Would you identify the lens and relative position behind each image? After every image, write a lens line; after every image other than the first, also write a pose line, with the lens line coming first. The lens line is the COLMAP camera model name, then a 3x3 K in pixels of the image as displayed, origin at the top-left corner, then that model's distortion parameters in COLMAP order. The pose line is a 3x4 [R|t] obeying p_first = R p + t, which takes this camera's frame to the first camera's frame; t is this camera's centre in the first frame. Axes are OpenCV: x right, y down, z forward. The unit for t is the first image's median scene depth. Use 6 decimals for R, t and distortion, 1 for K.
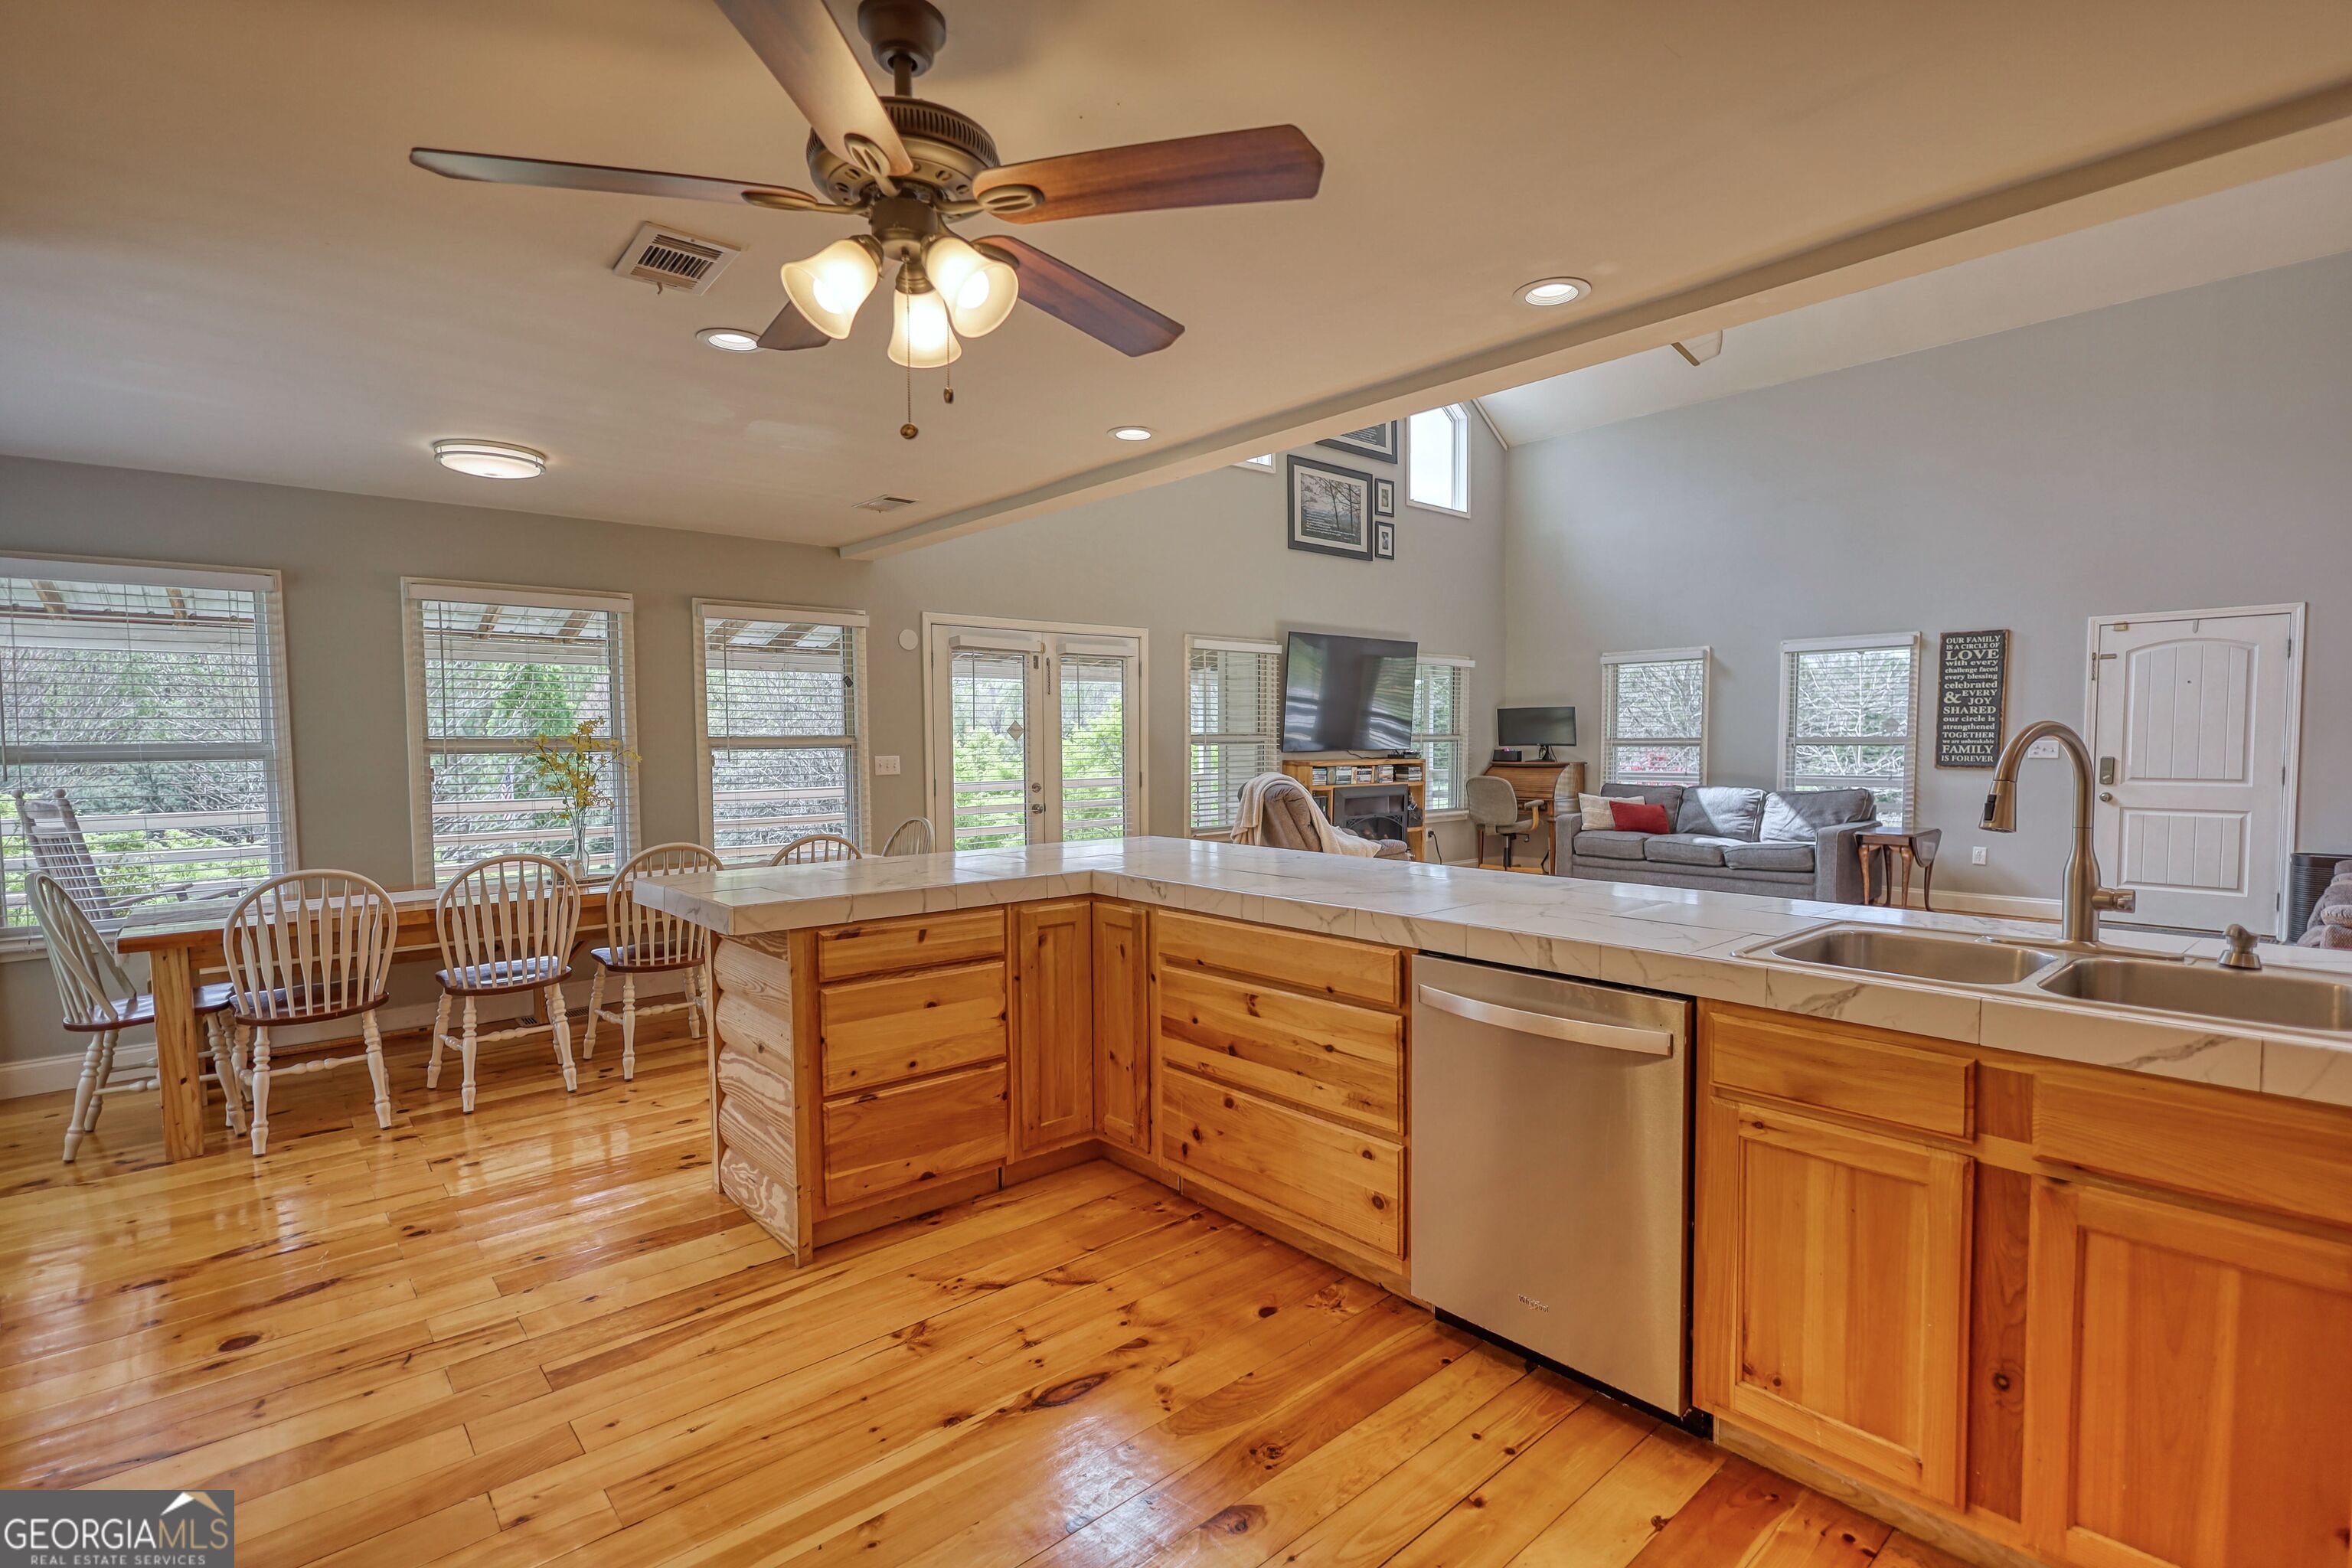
lens RADIAL K [[1100.3, 0, 1148.4], [0, 1100.3, 827.9], [0, 0, 1]] dist [0.002918, -0.001917]
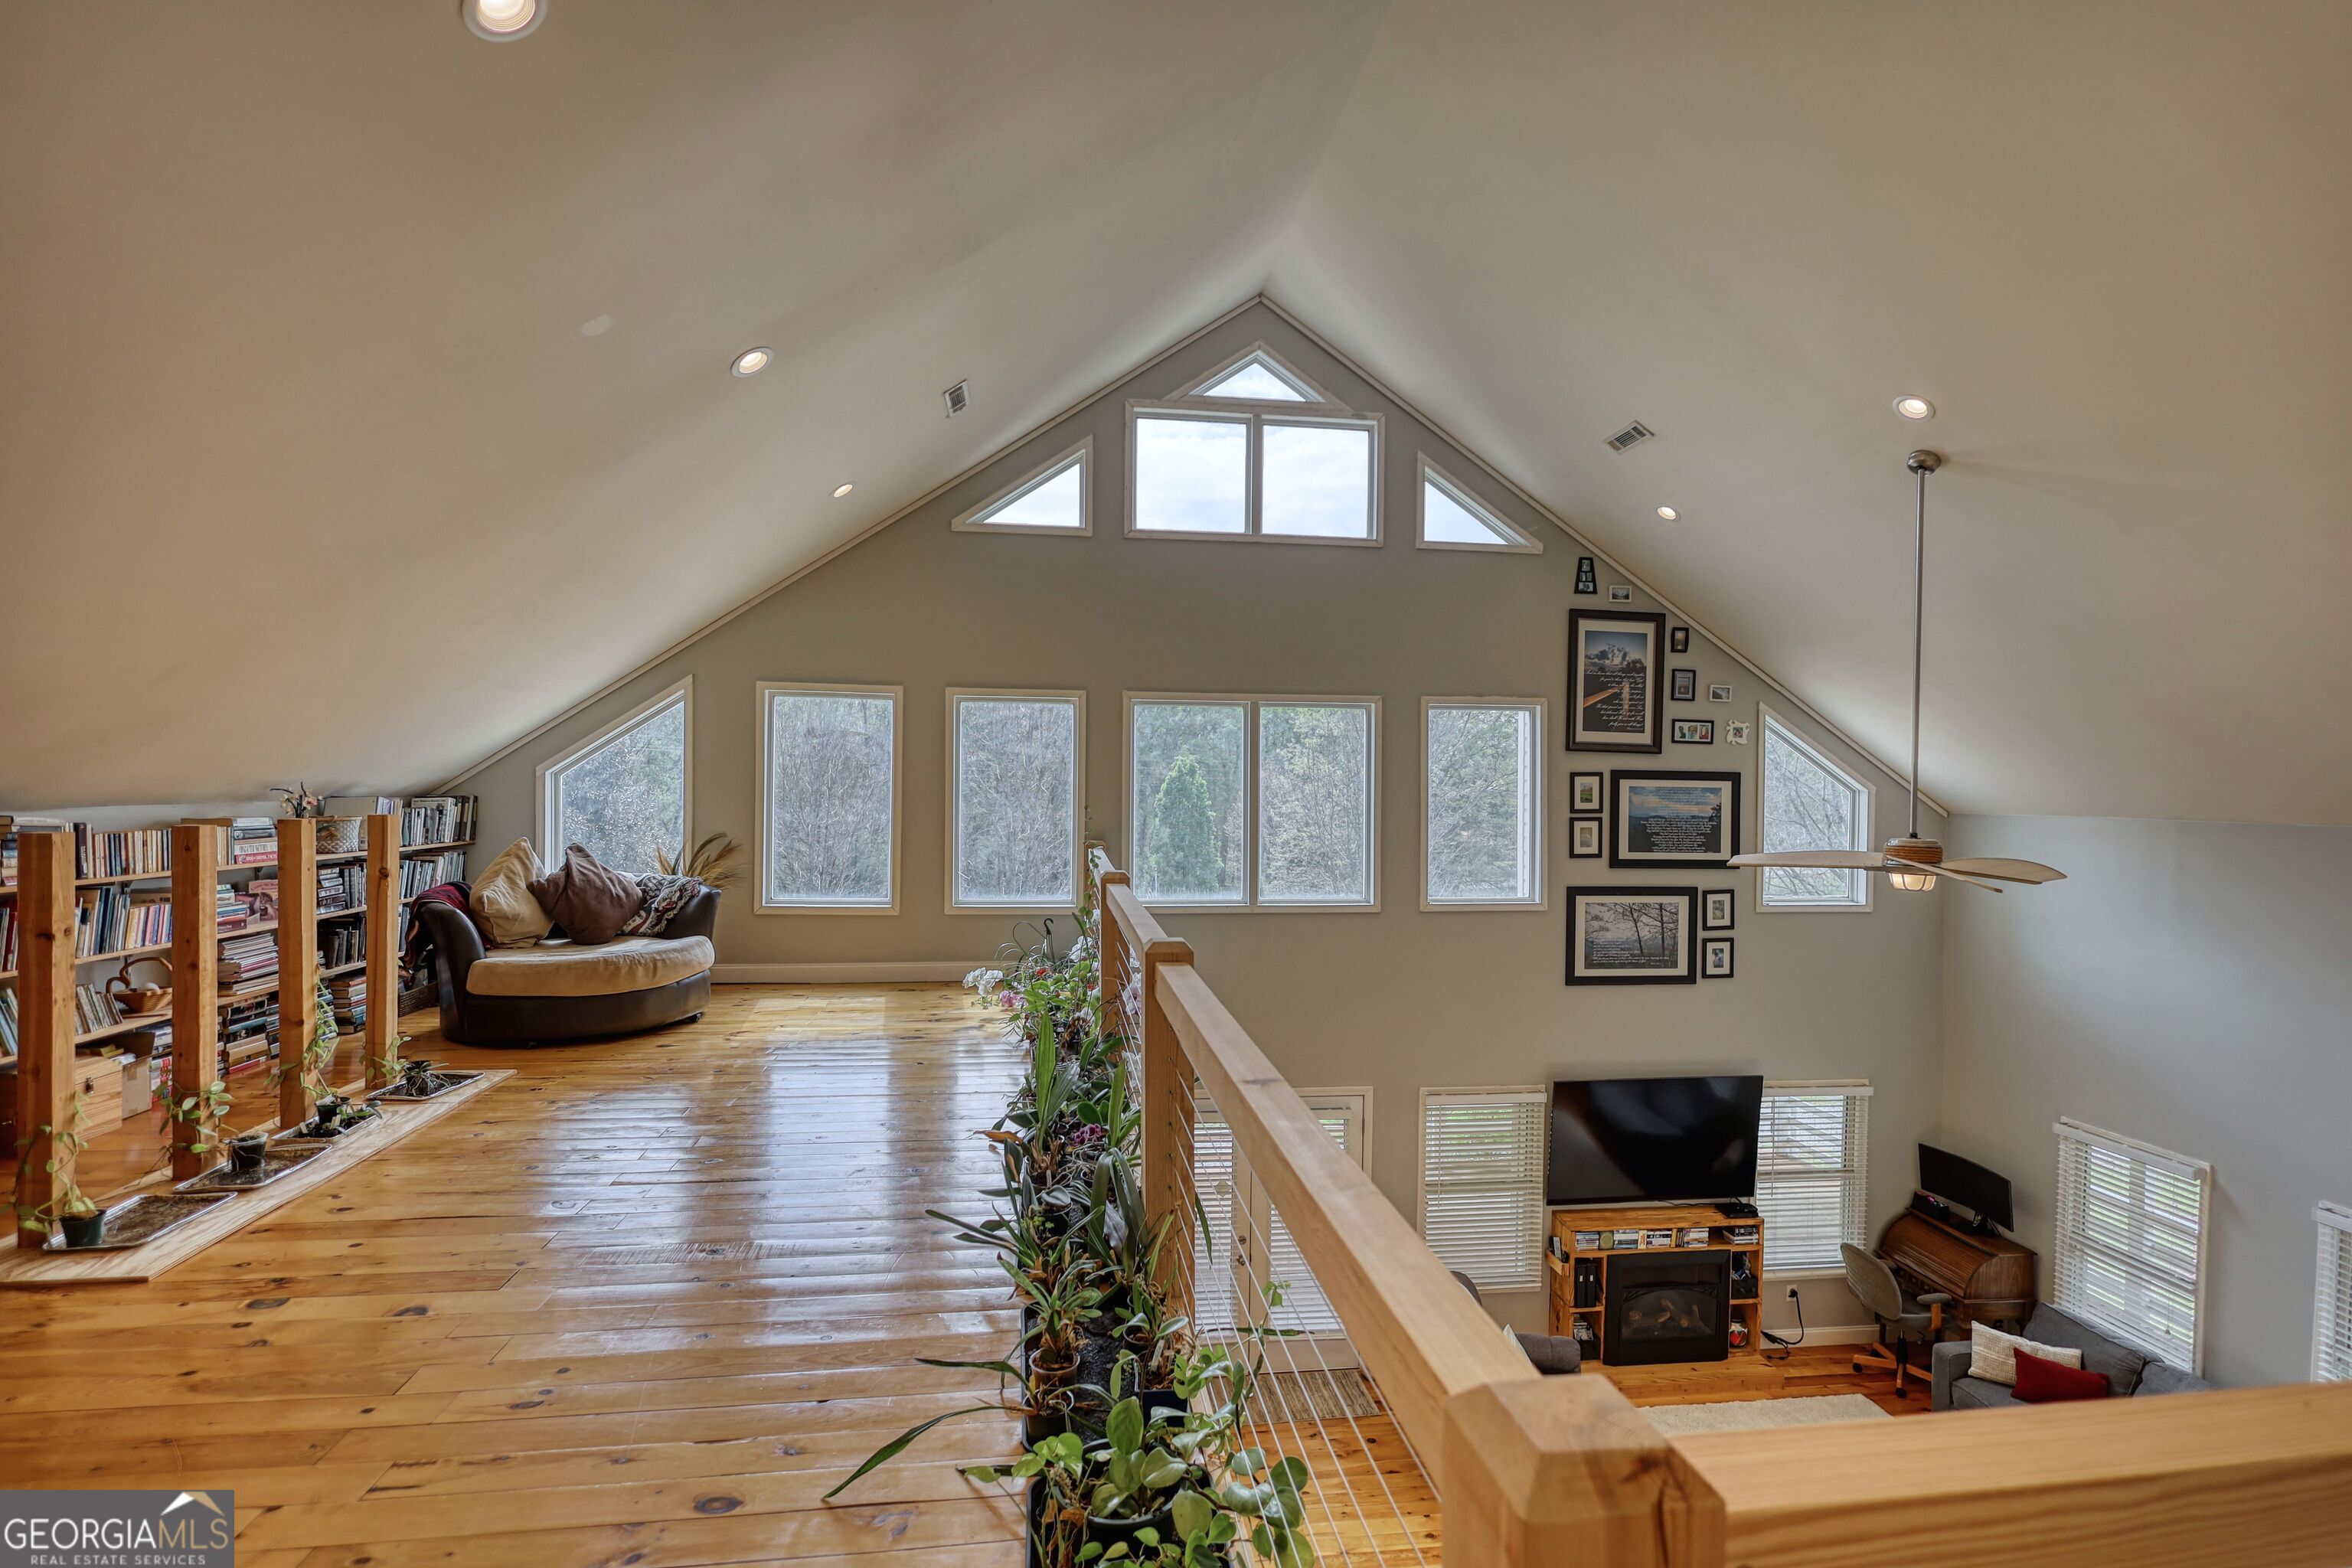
lens RADIAL K [[1100.3, 0, 1172.3], [0, 1100.3, 794.9], [0, 0, 1]] dist [0.002918, -0.001917]
pose [[0.824285, 0.026208, -0.565569, 0.372591], [-0.044890, 0.998809, -0.019142, -0.378102], [0.564393, 0.041167, 0.824479, 0.031162]]
